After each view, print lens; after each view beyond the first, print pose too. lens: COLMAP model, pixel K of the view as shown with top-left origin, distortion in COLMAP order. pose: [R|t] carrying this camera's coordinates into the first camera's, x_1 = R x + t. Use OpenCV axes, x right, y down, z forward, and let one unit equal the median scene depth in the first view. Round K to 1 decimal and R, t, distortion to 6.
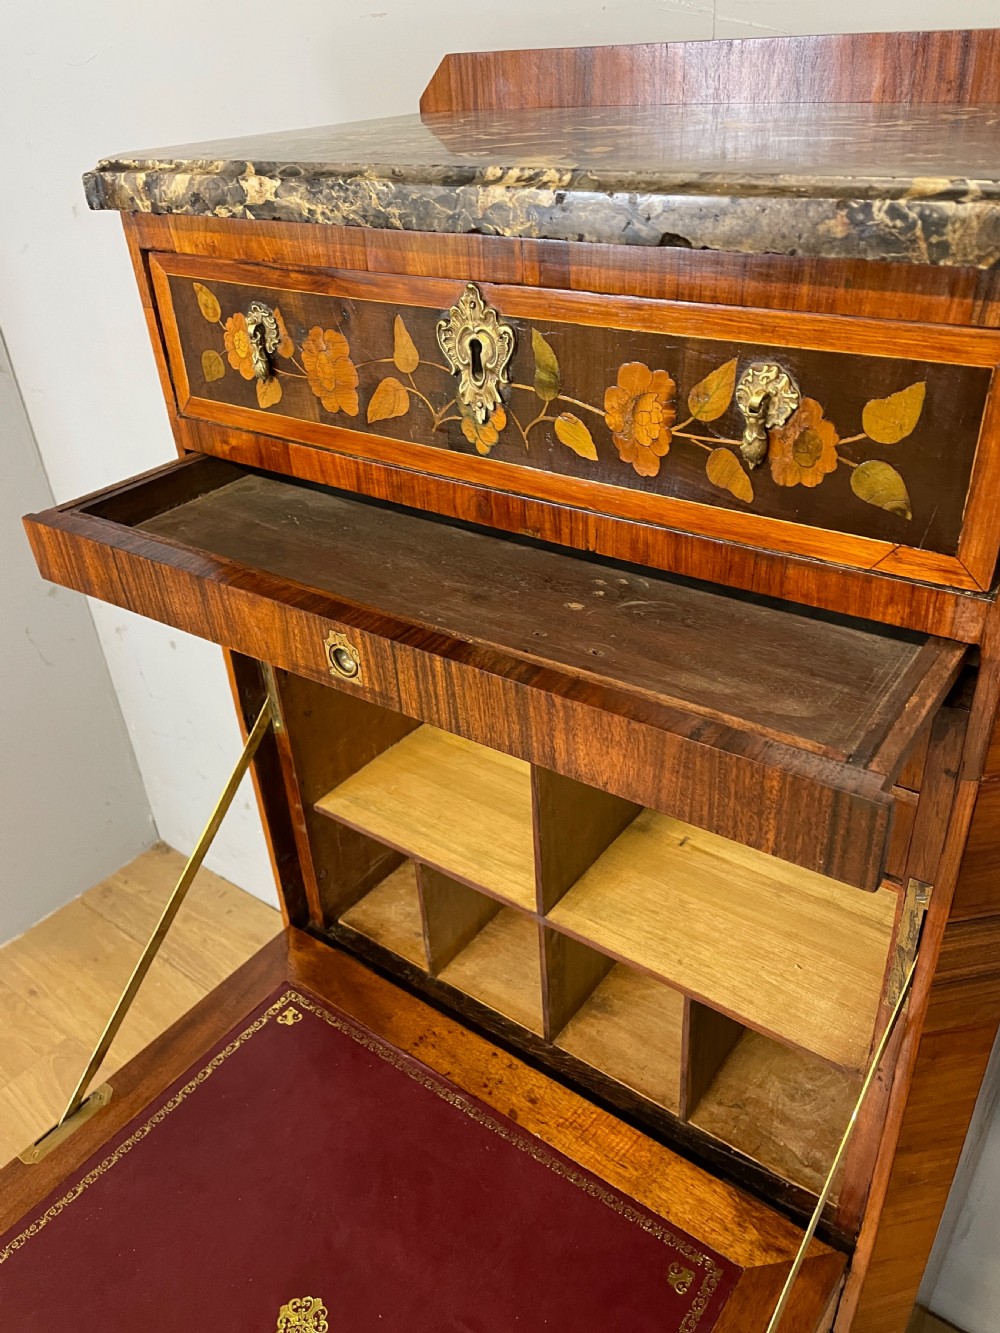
lens RADIAL K [[1017.7, 0, 496.8], [0, 1017.7, 660.2], [0, 0, 1]] dist [0.090753, -0.122362]
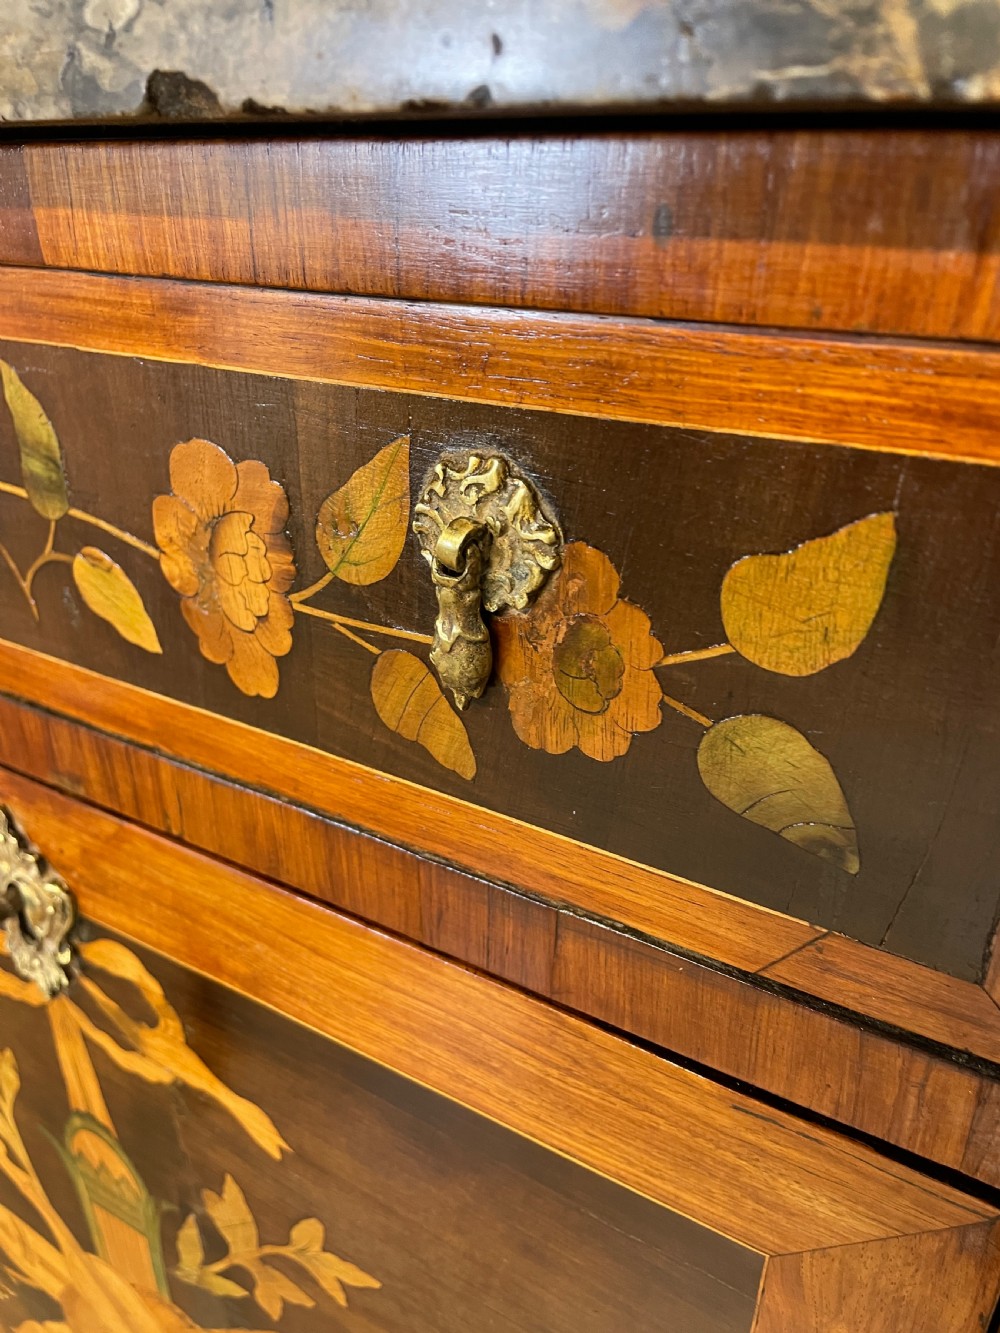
lens RADIAL K [[1017.7, 0, 494.2], [0, 1017.7, 650.7], [0, 0, 1]] dist [0.090753, -0.122362]
pose [[0.994290, 0.005643, 0.106560, 0.185347], [0.004806, 0.995219, -0.097547, -0.143541], [-0.106601, 0.097503, 0.989510, 0.510509]]
